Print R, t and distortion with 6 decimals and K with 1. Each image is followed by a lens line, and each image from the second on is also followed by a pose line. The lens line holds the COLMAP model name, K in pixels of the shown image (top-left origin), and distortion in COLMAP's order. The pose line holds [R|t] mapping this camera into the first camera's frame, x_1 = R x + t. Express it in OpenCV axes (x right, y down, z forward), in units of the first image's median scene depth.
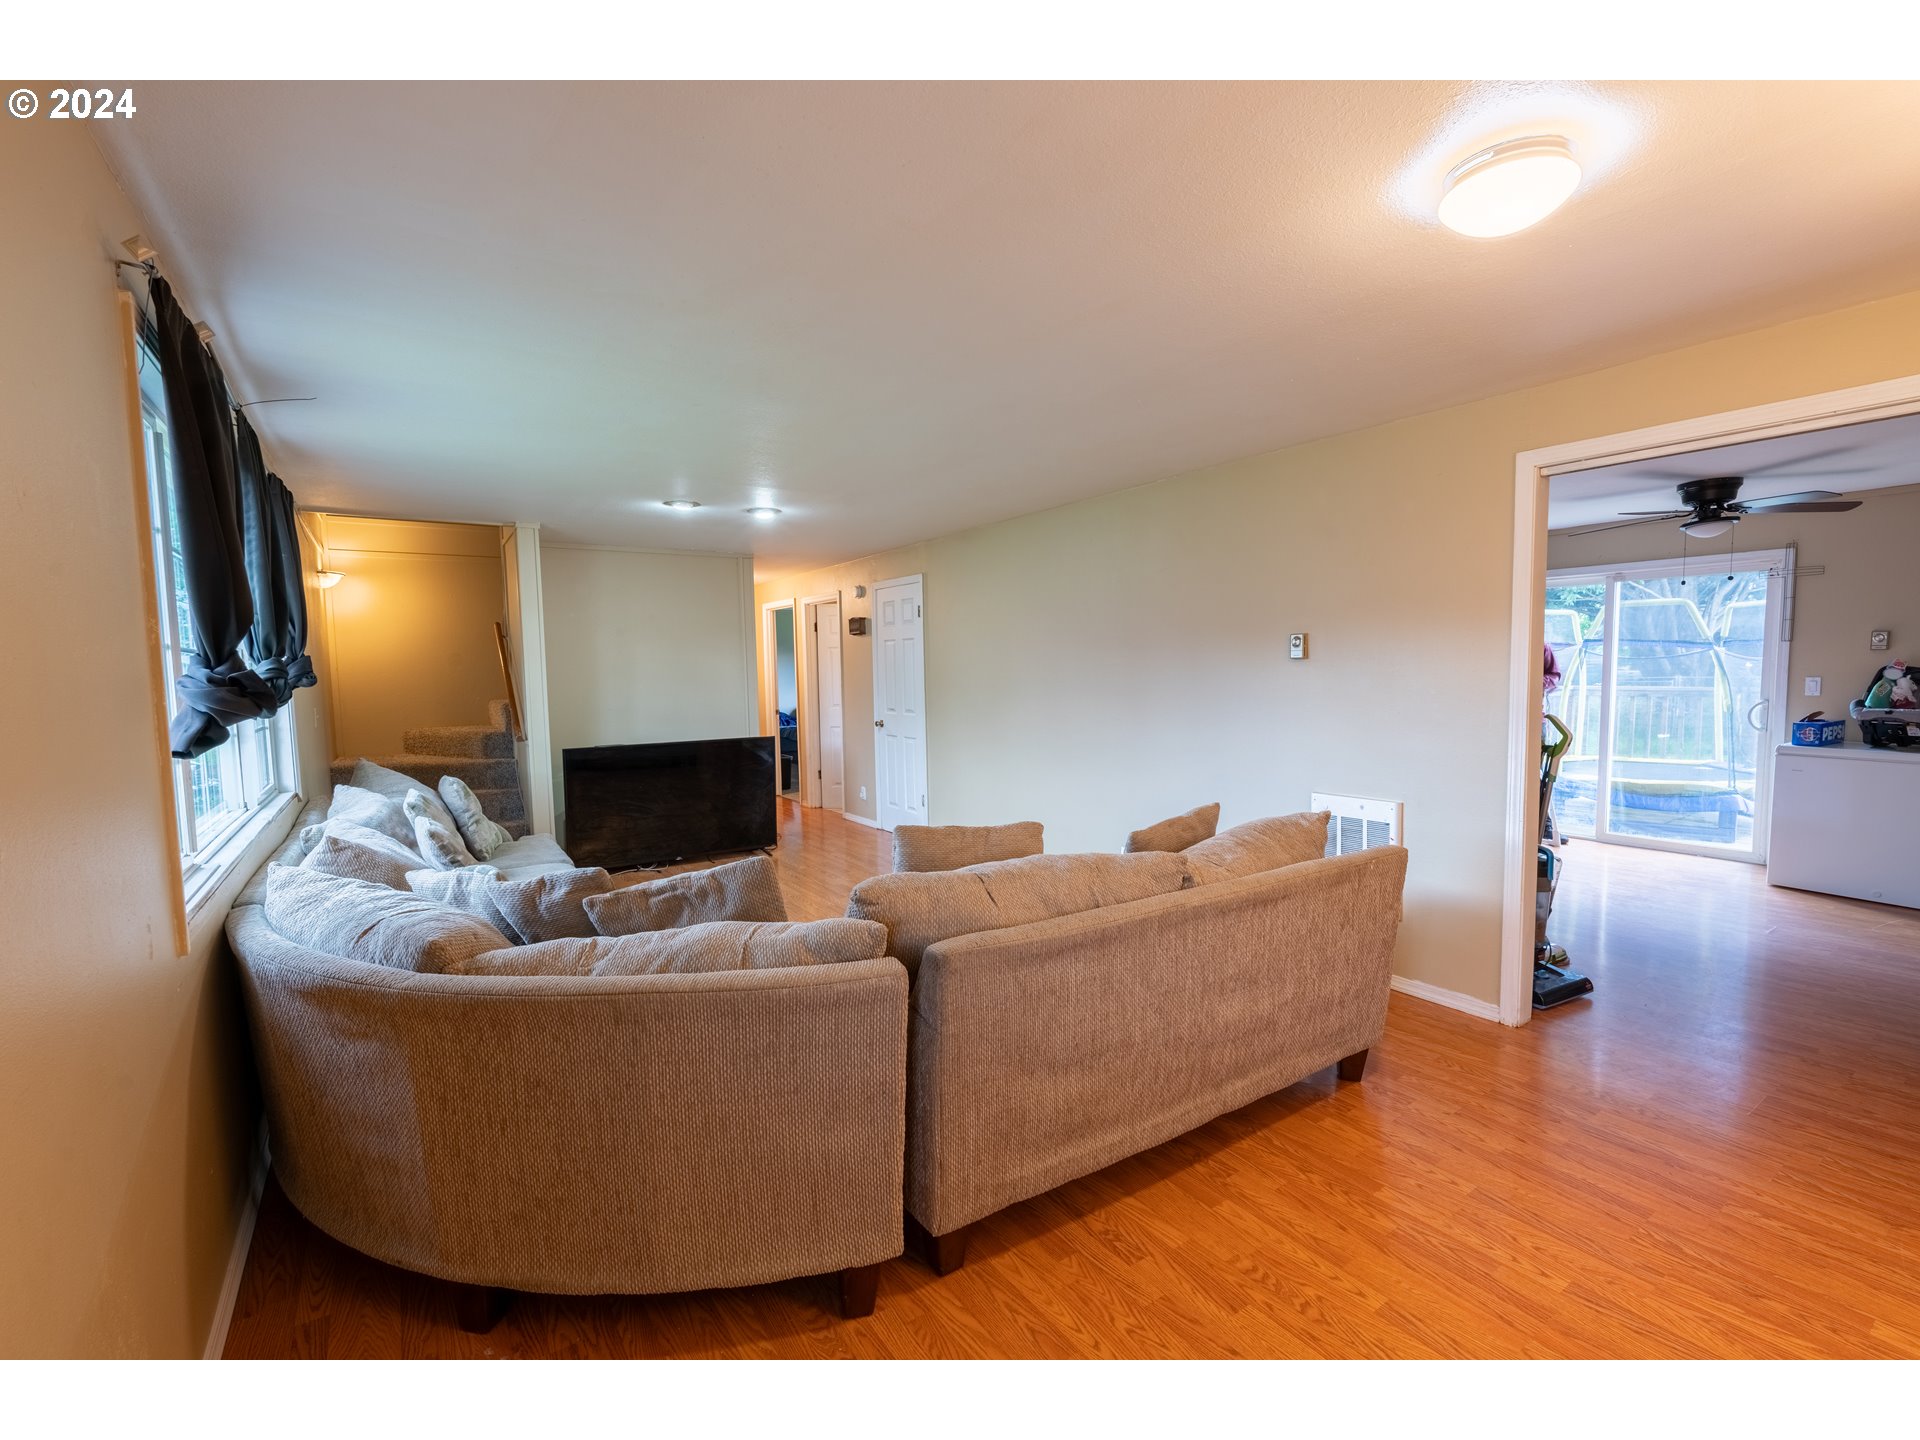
lens RADIAL K [[844.7, 0, 956.2], [0, 844.7, 730.8], [0, 0, 1]] dist [-0.005801, 0.001011]
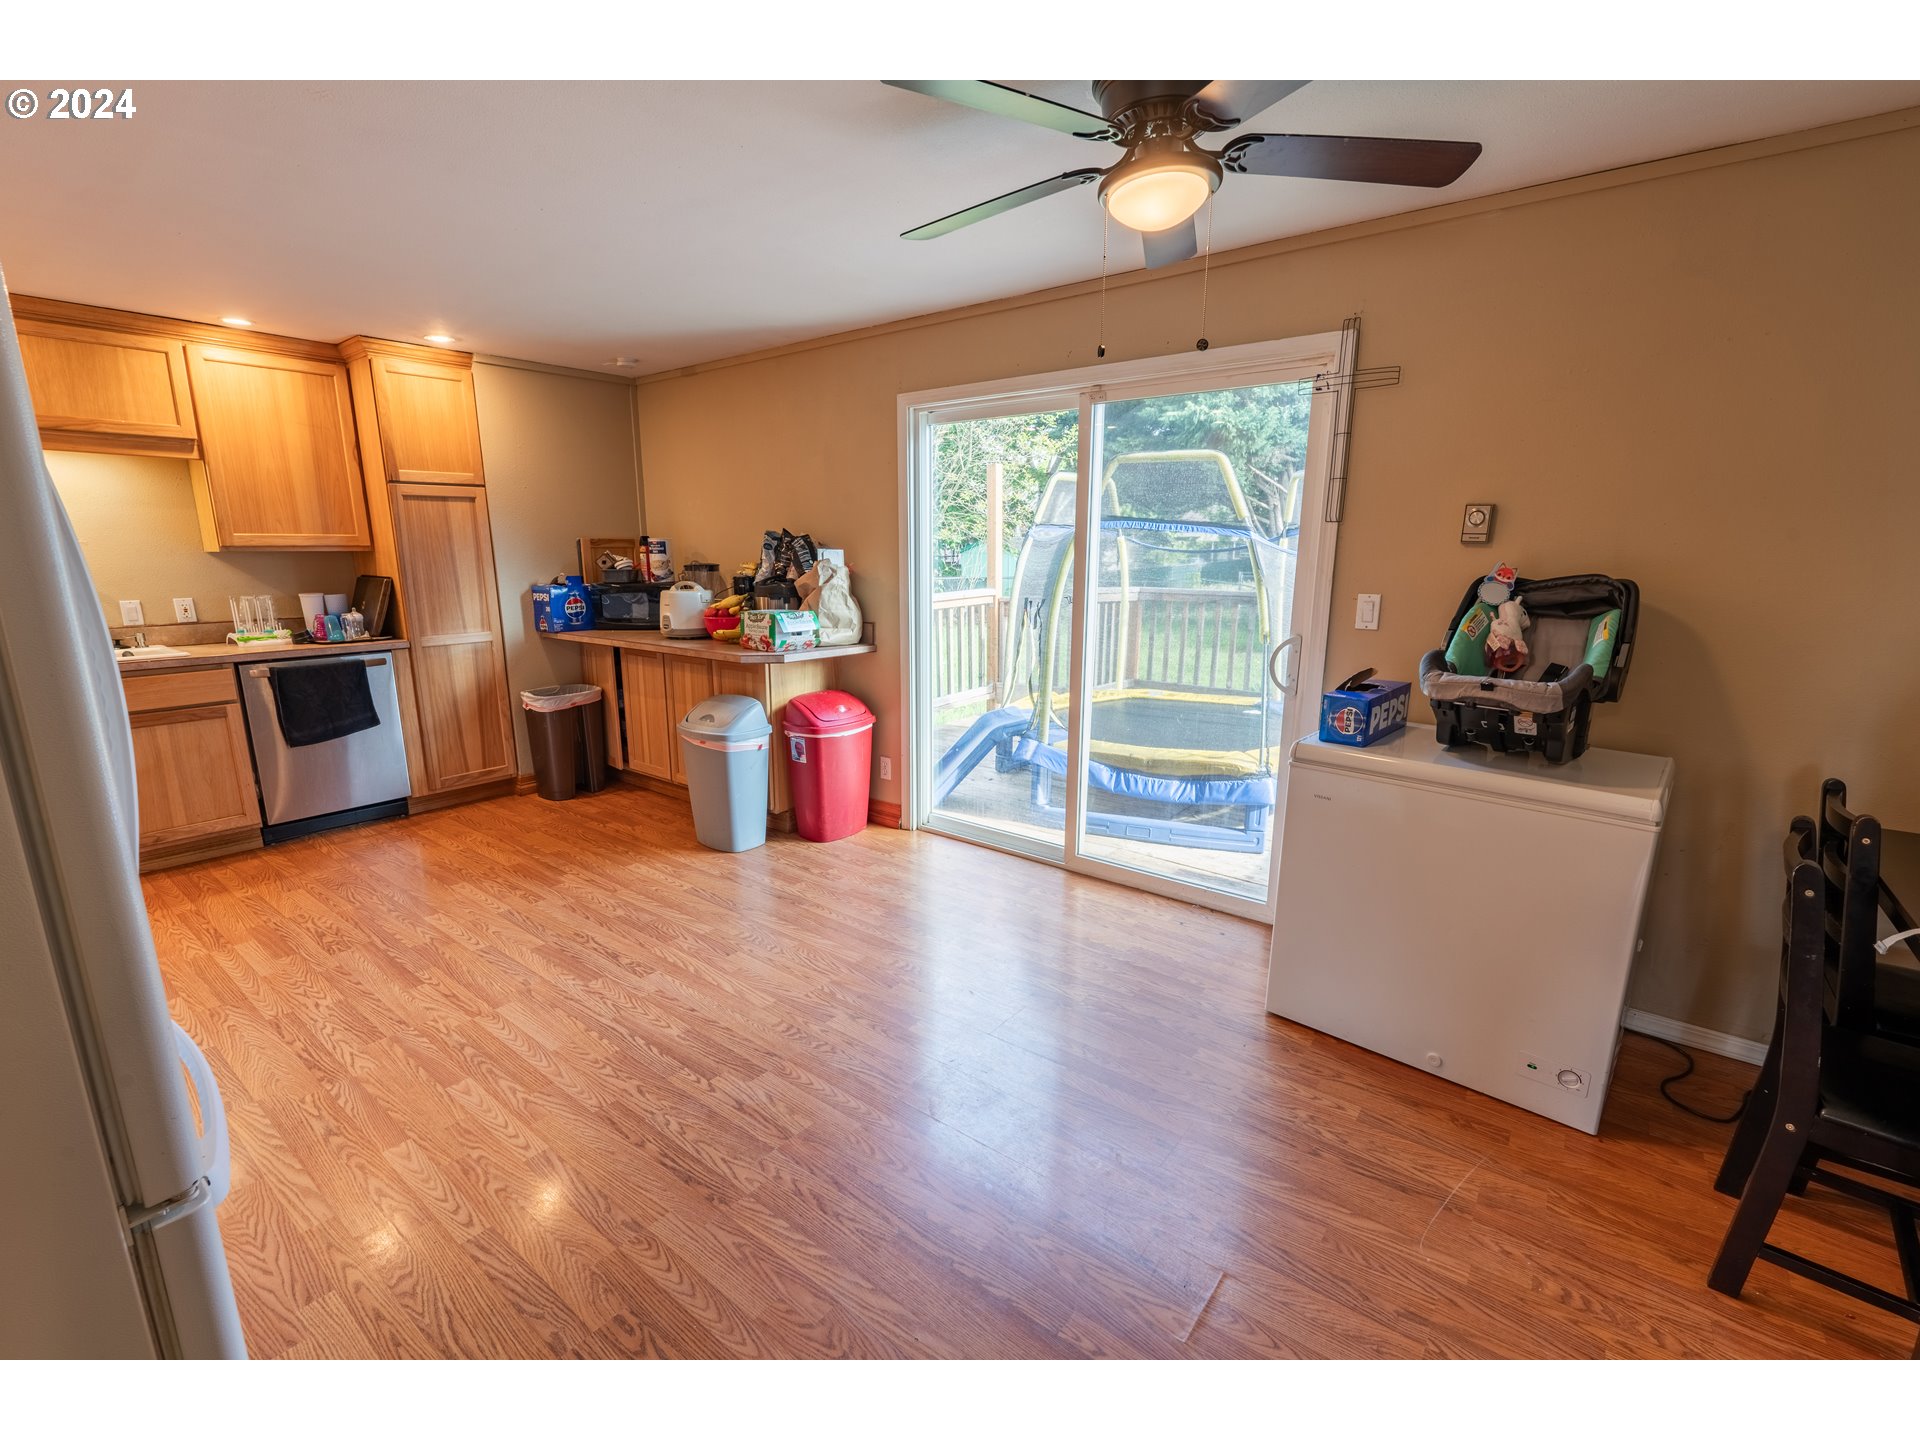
lens RADIAL K [[844.7, 0, 956.2], [0, 844.7, 730.8], [0, 0, 1]] dist [-0.005801, 0.001011]
pose [[0.951001, -0.041841, 0.306345, 0.659935], [-0.000217, 0.990711, 0.135985, -0.054690], [-0.309189, -0.129389, 0.942157, 0.620315]]
